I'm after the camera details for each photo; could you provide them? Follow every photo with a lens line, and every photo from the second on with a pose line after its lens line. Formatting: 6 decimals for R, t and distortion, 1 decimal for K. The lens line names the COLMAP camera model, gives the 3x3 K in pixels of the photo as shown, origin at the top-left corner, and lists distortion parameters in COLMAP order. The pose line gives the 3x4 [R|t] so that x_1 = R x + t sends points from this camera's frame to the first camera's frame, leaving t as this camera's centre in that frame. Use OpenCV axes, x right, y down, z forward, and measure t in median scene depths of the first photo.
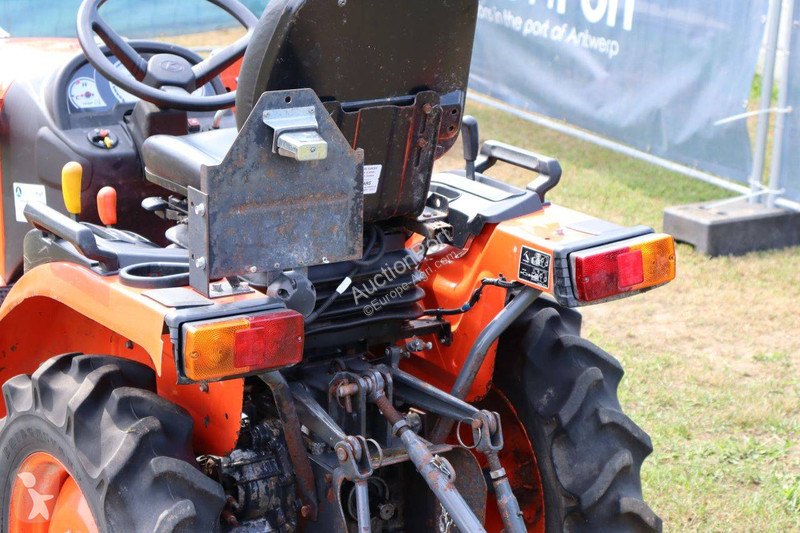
lens RADIAL K [[1869.6, 0, 400.0], [0, 1869.6, 266.5], [0, 0, 1]] dist [0.381216, 0.626338]
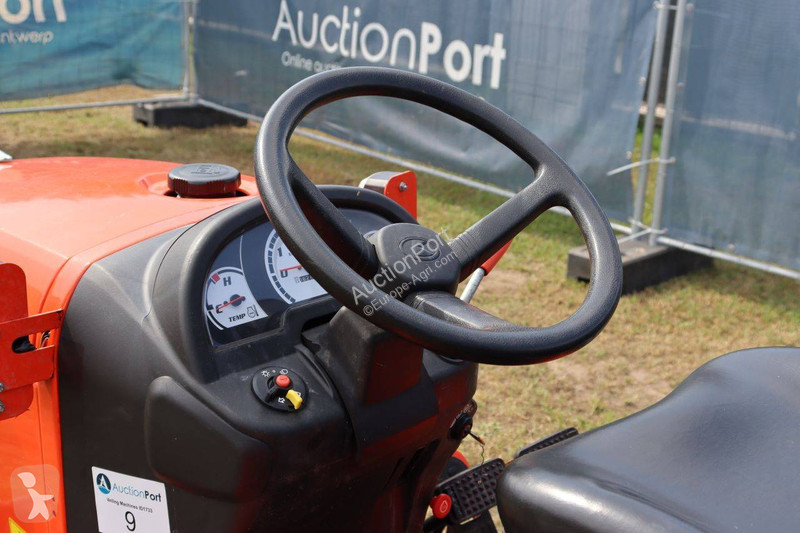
lens RADIAL K [[1115.0, 0, 400.0], [0, 1115.0, 266.5], [0, 0, 1]] dist [0.110005, 0.001482]
pose [[0.974446, -0.056557, 0.217383, -0.213349], [0.045438, 0.997407, 0.055812, -0.131652], [-0.219976, -0.044509, 0.974489, 0.780427]]
